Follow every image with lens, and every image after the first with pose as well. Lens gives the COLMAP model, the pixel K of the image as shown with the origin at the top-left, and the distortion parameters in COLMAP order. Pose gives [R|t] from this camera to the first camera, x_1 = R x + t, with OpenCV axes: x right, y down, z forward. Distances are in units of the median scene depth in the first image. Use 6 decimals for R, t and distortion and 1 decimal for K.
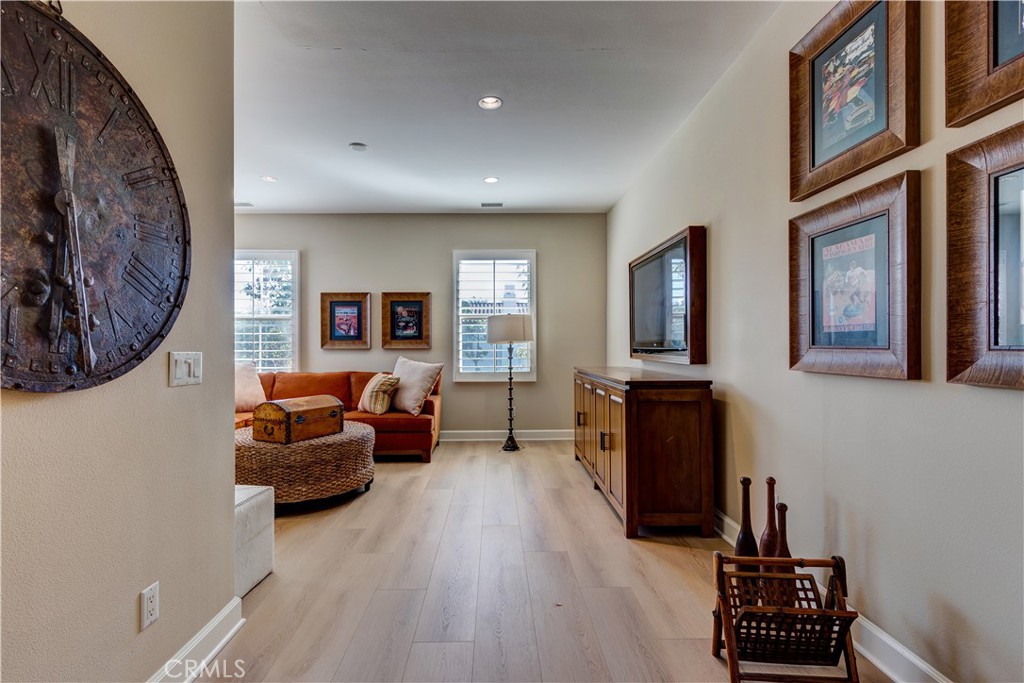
lens RADIAL K [[467.9, 0, 510.9], [0, 467.9, 345.9], [0, 0, 1]] dist [0.005399, -0.000126]
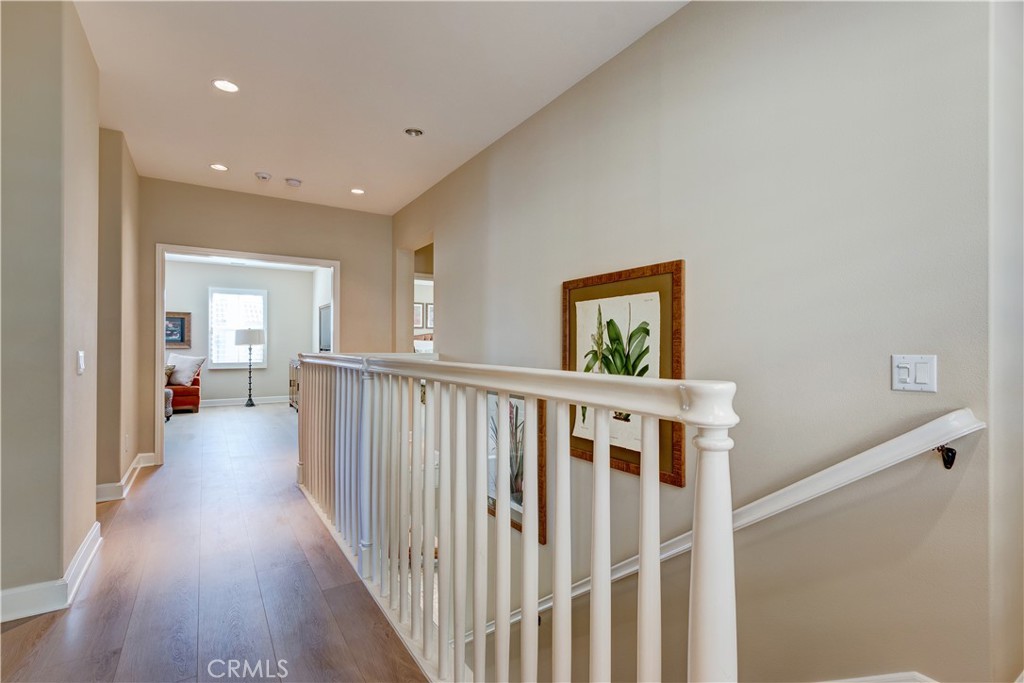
lens RADIAL K [[467.9, 0, 518.9], [0, 467.9, 346.4], [0, 0, 1]] dist [0.005399, -0.000126]
pose [[0.853262, 0.004568, 0.521463, -0.055110], [-0.006752, 0.999975, 0.002288, -0.011274], [-0.521439, -0.005473, 0.853271, -0.970846]]
